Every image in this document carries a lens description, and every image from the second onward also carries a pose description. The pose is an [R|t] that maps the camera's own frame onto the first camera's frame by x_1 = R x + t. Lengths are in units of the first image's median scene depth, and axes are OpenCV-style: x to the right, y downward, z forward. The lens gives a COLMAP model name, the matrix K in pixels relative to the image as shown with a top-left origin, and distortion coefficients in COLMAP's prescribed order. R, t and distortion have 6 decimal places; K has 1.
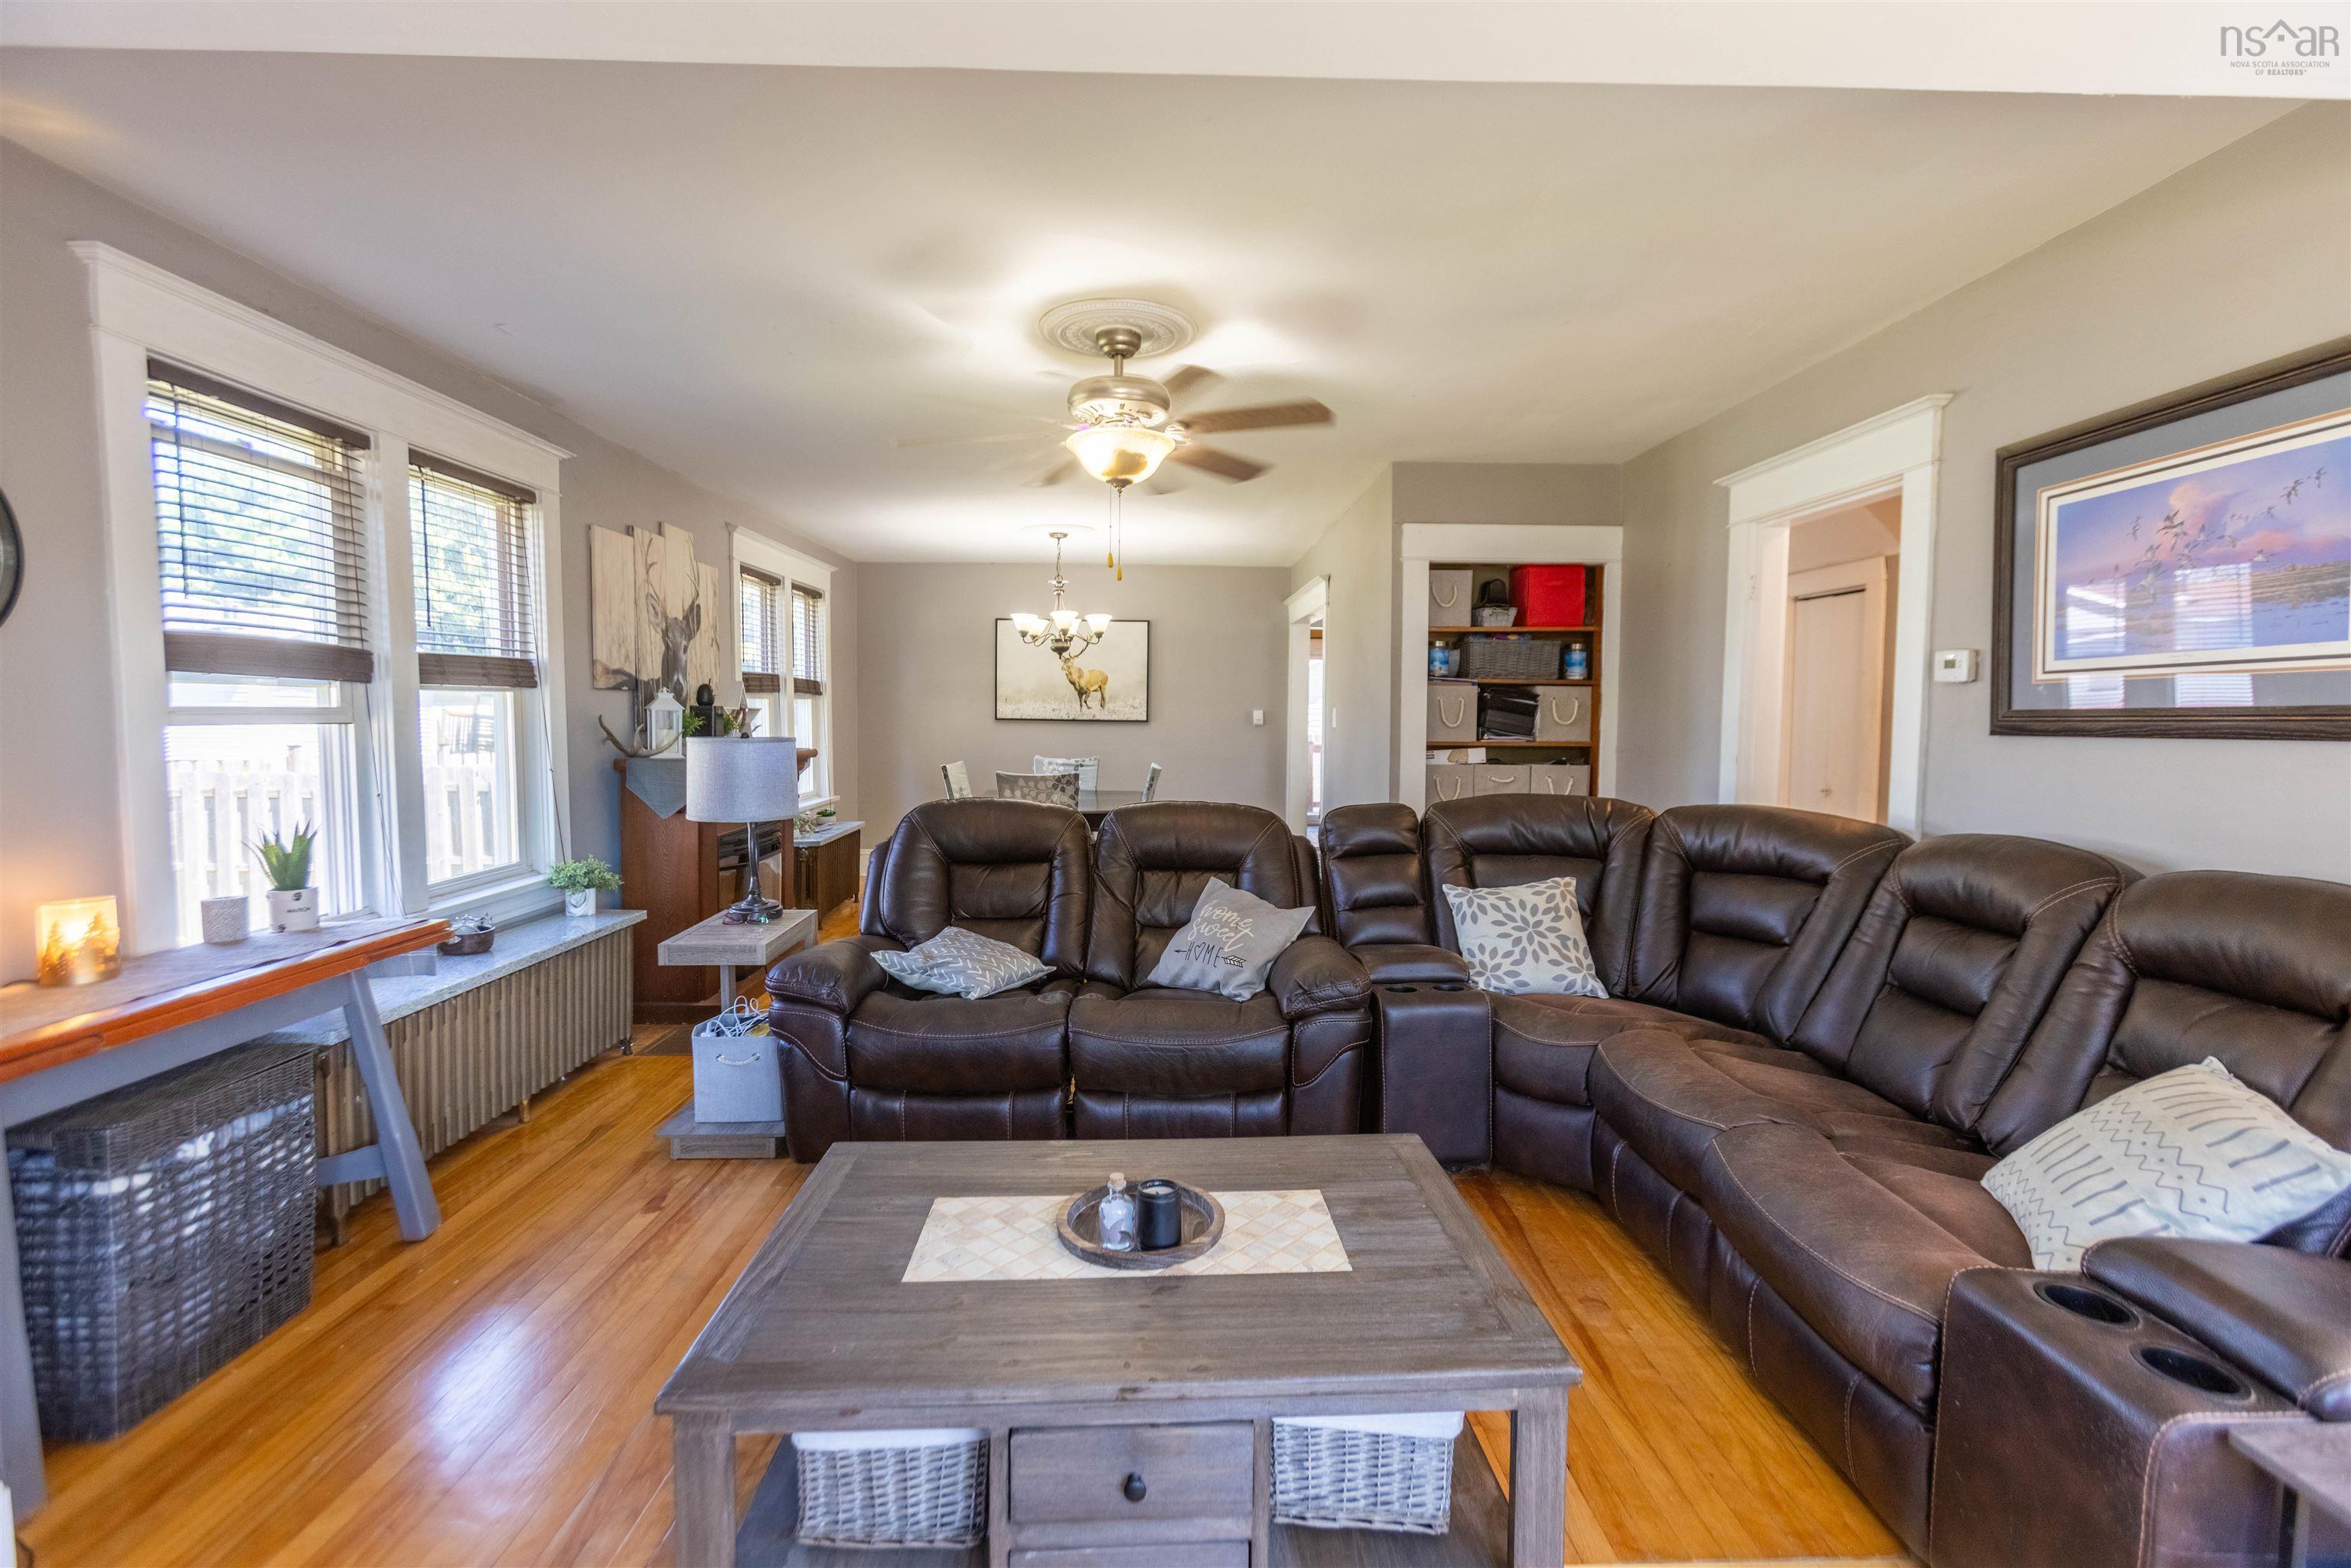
lens RADIAL K [[1054.1, 0, 1185.3], [0, 1054.1, 776.0], [0, 0, 1]] dist [-0.024097, 0.024503]
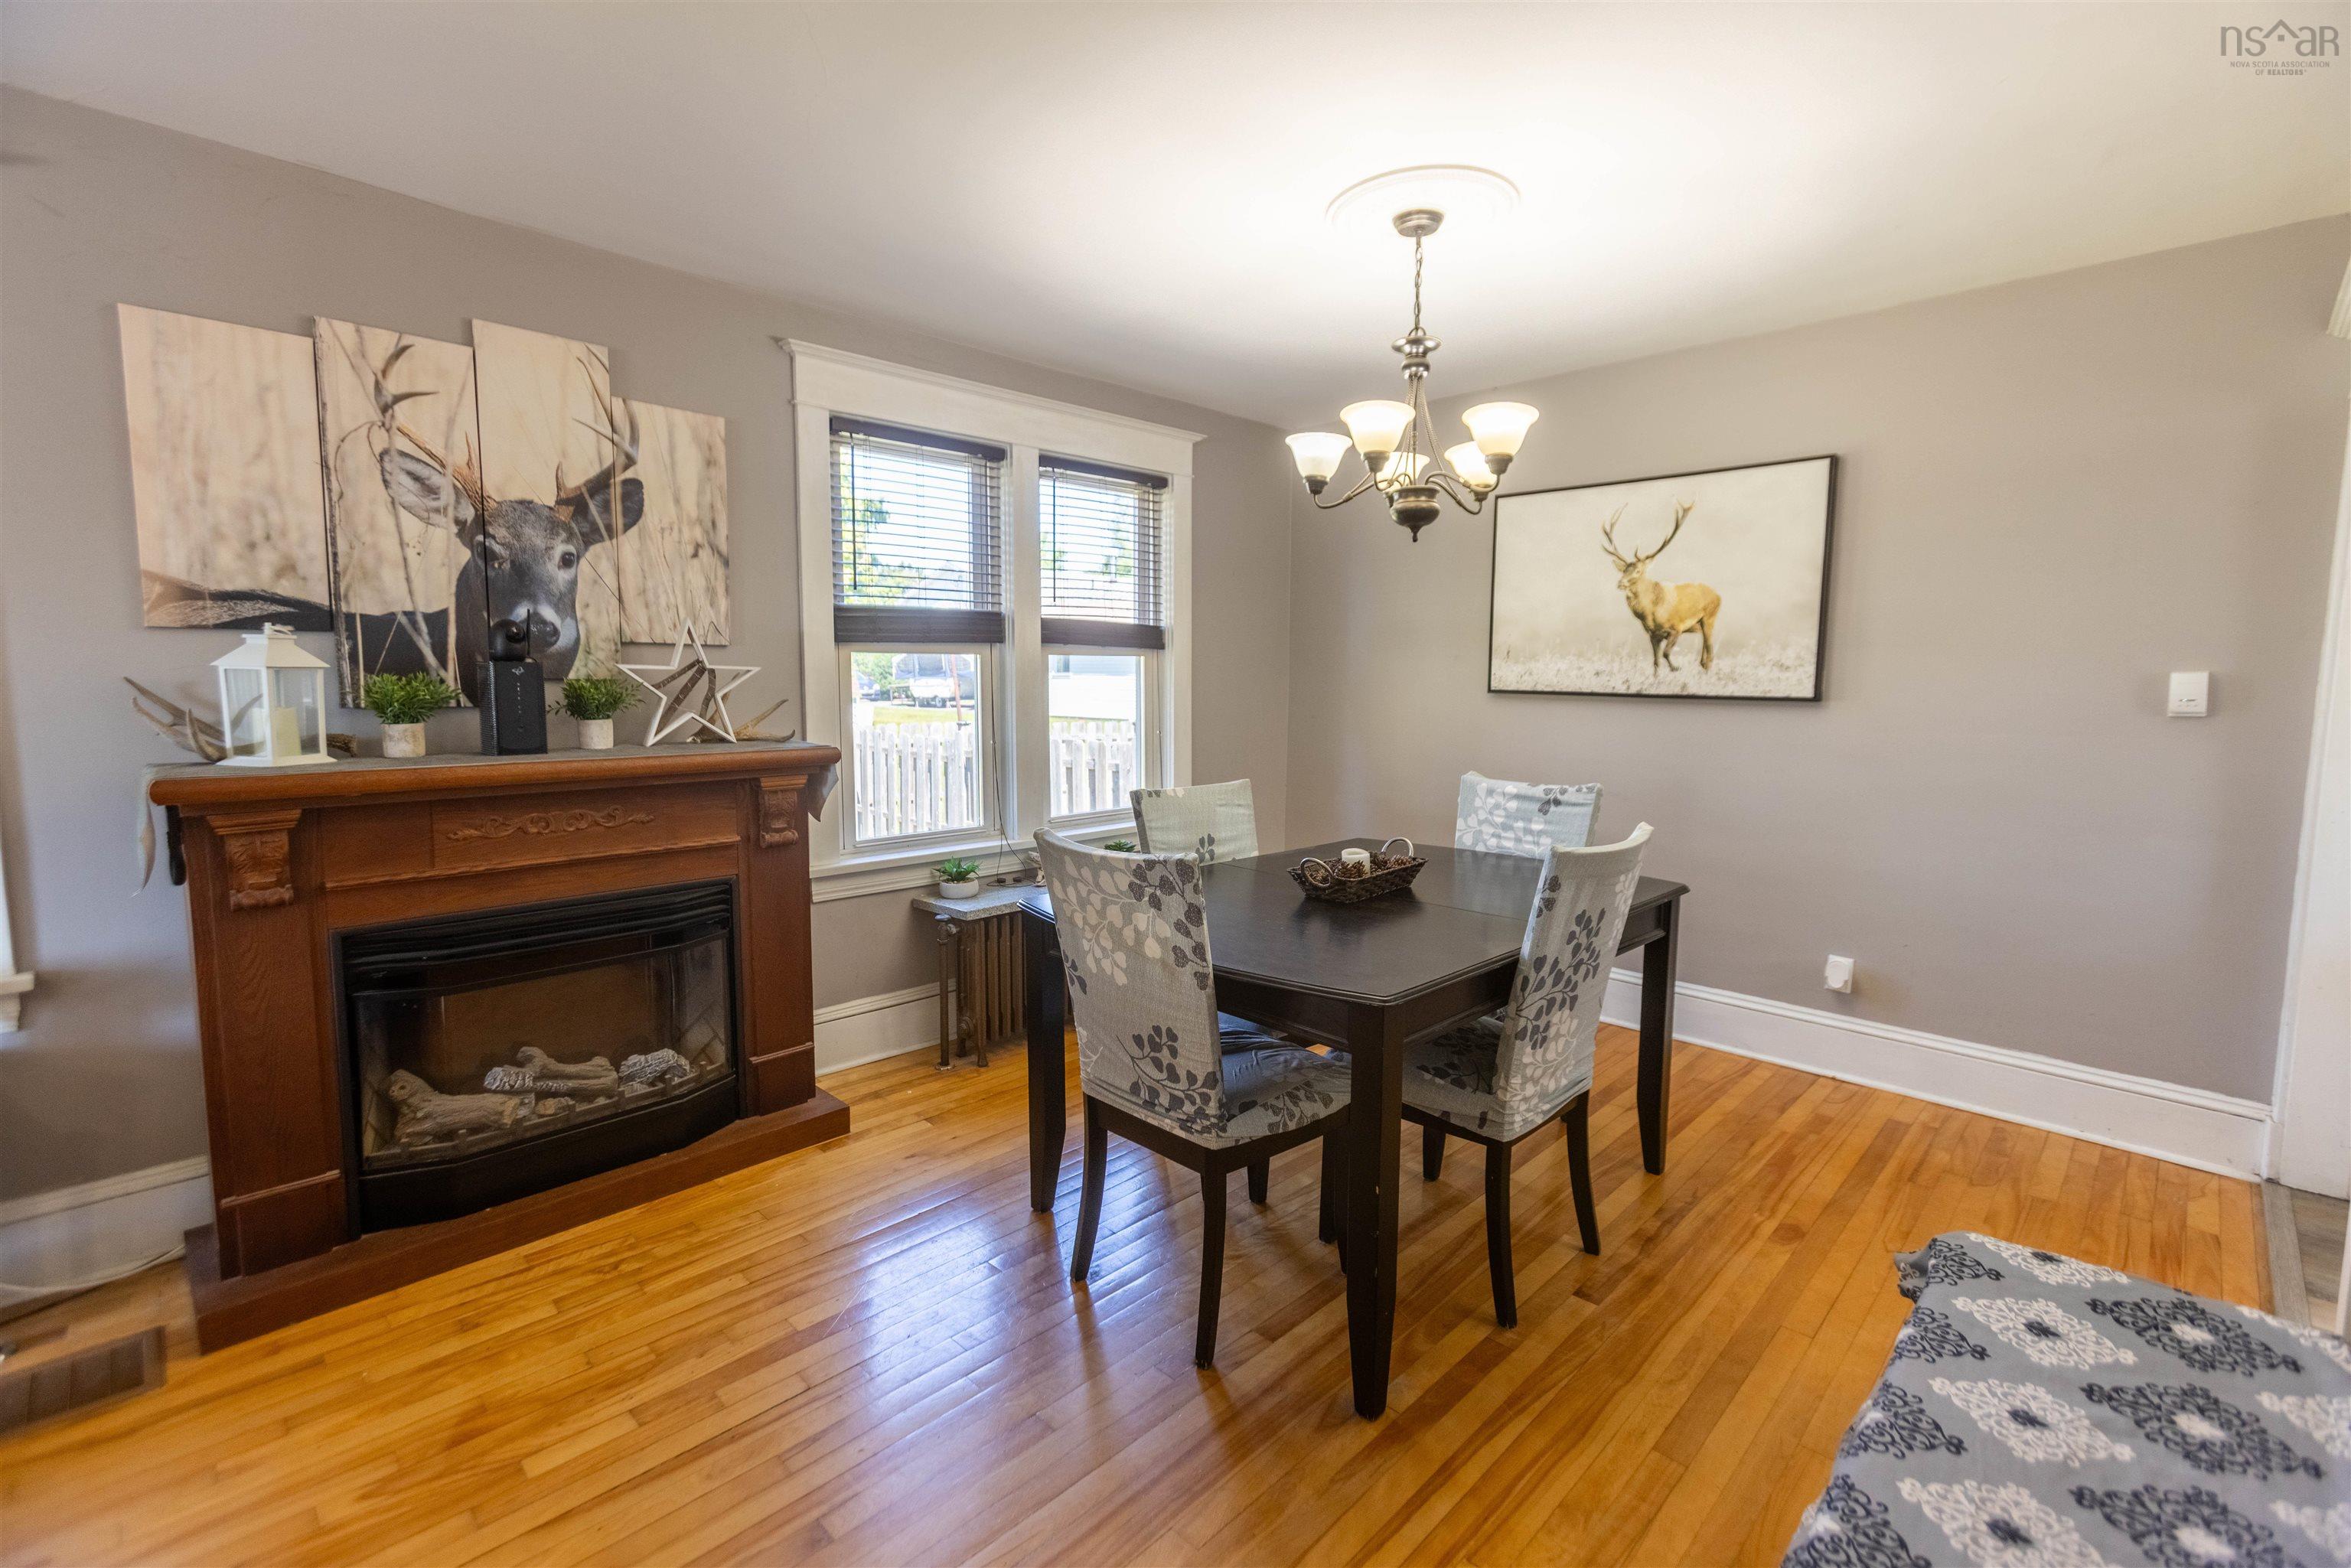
lens RADIAL K [[1037.2, 0, 1191.8], [0, 1037.2, 773.0], [0, 0, 1]] dist [-0.009305, 0.009341]
pose [[0.692208, 0.064200, -0.718837, 0.202459], [-0.044709, 0.997937, 0.046073, -0.070325], [0.720312, 0.000247, 0.693650, 1.221943]]
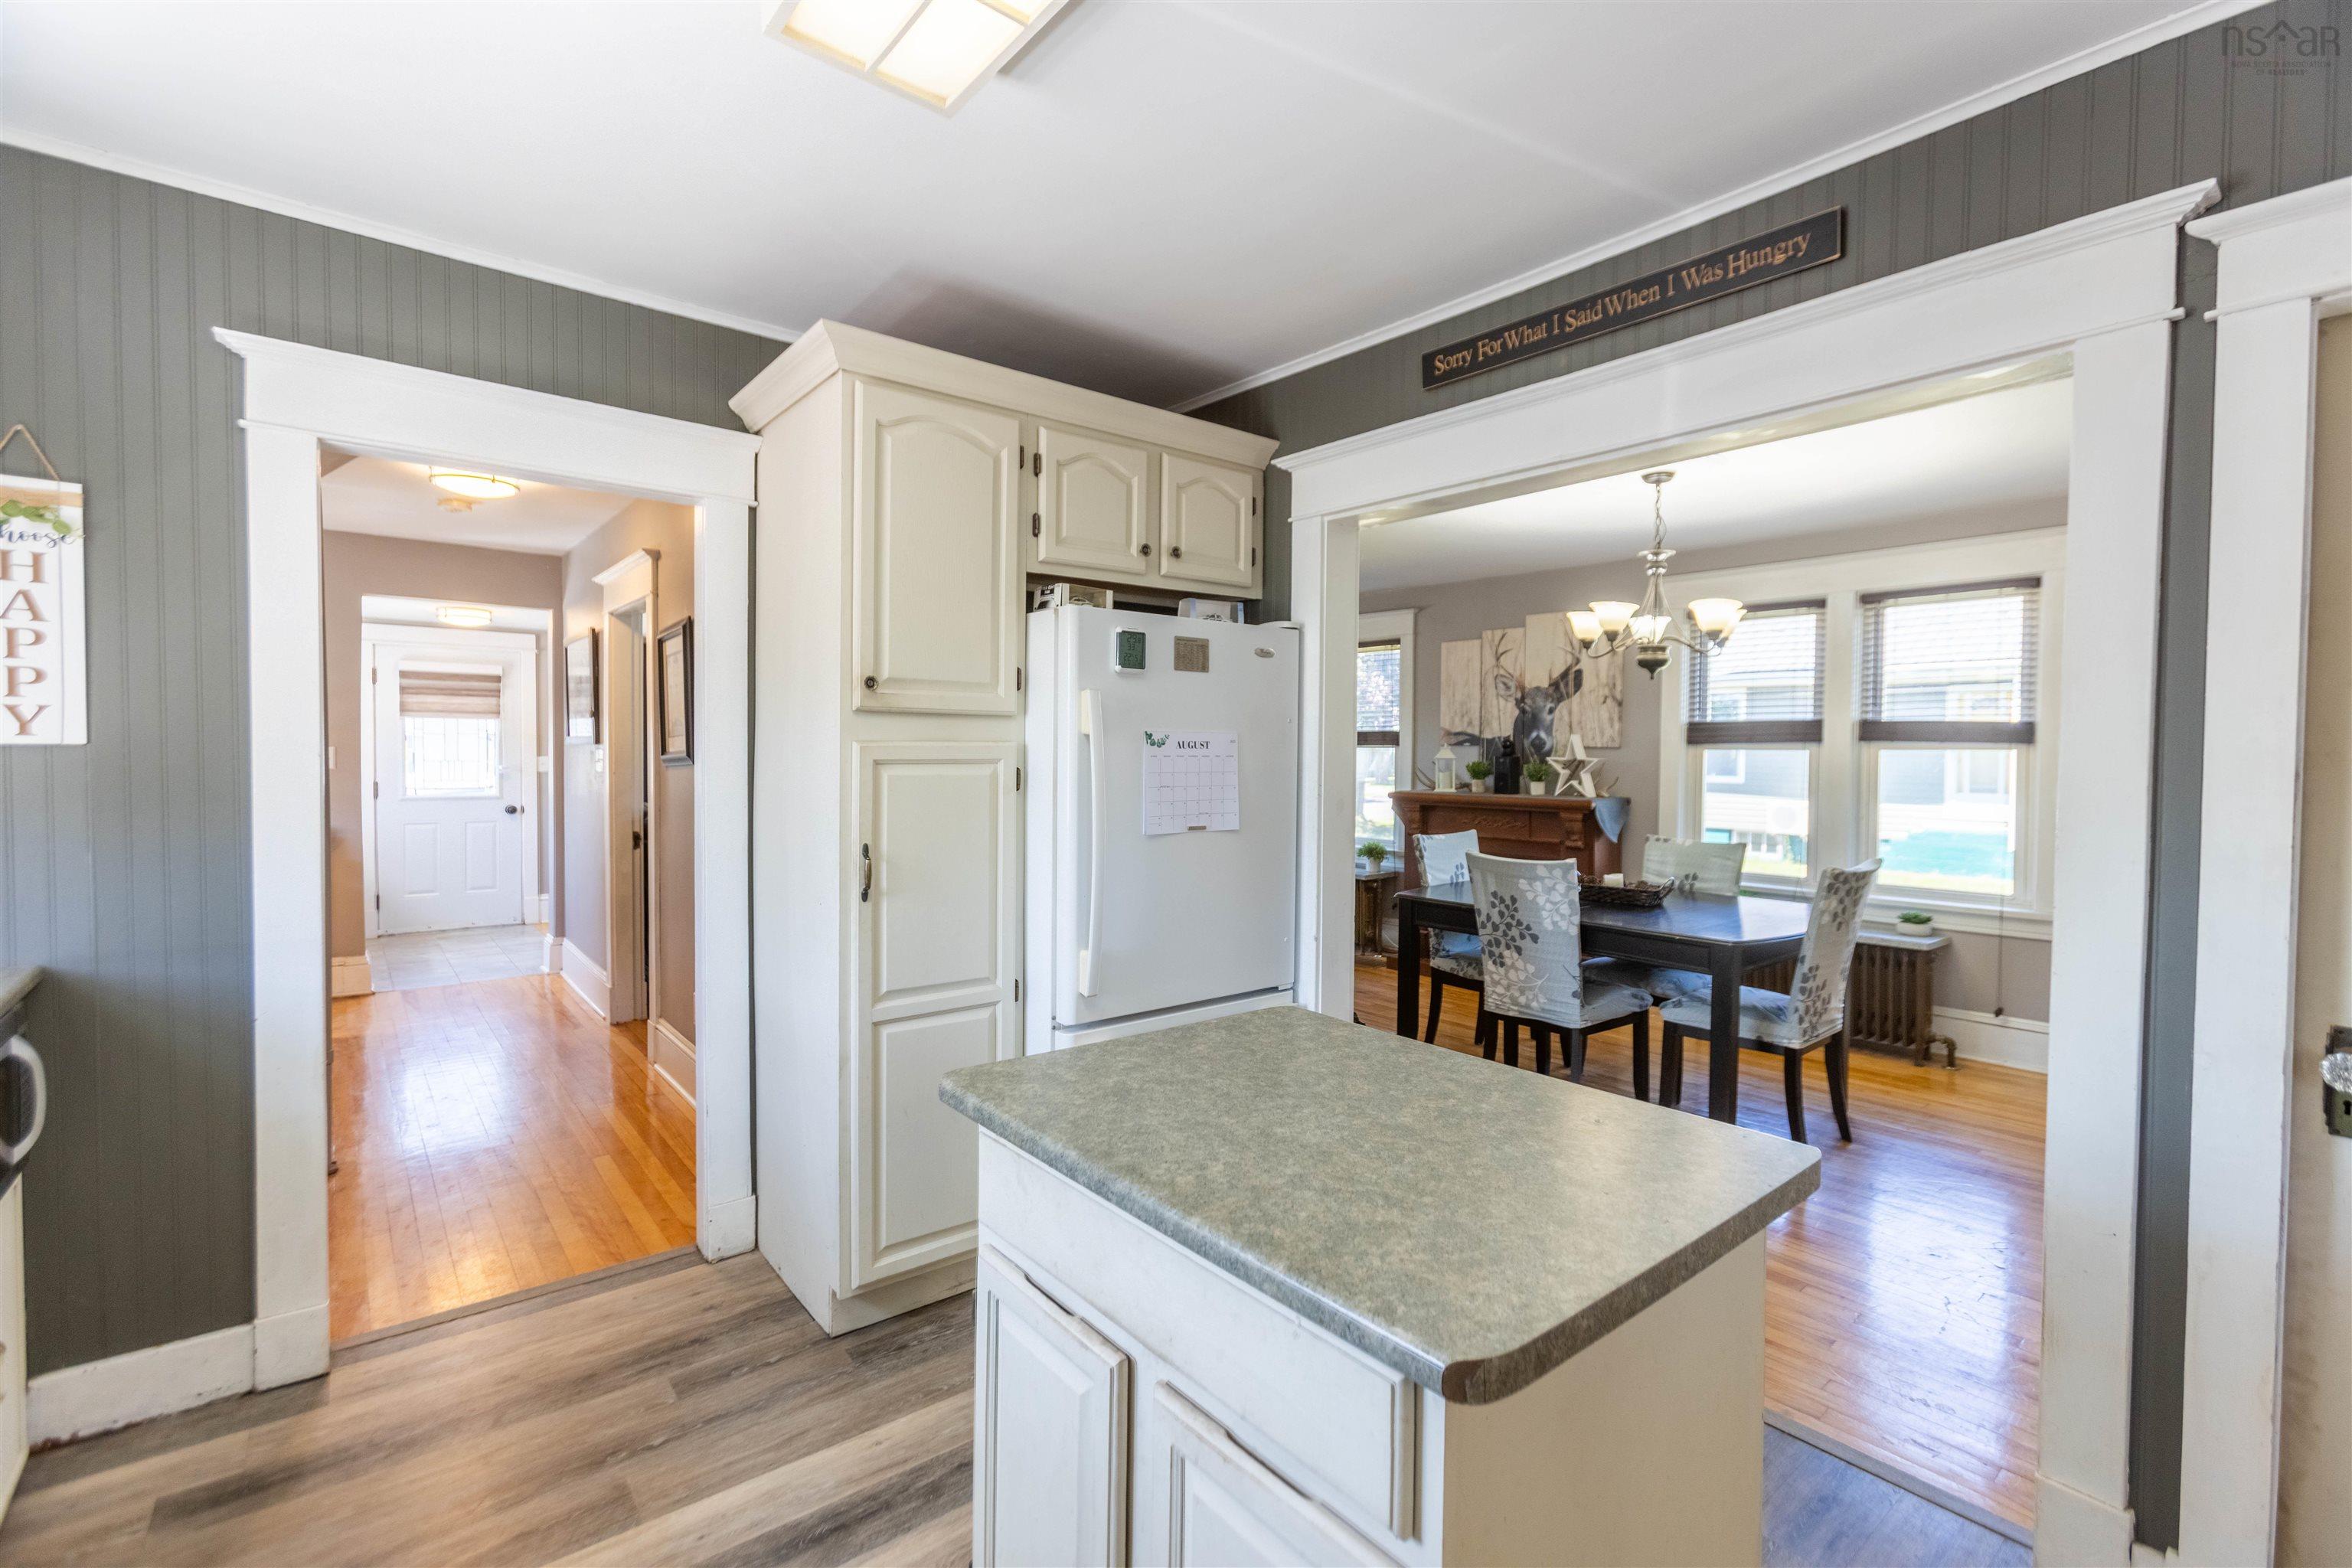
lens RADIAL K [[1037.7, 0, 1192.3], [0, 1037.7, 773.0], [0, 0, 1]] dist [-0.009305, 0.009341]
pose [[-0.782634, 0.000518, -0.622482, 0.848894], [-0.052994, 0.996314, 0.067457, -0.153094], [0.620222, 0.085782, -0.779722, 2.394139]]
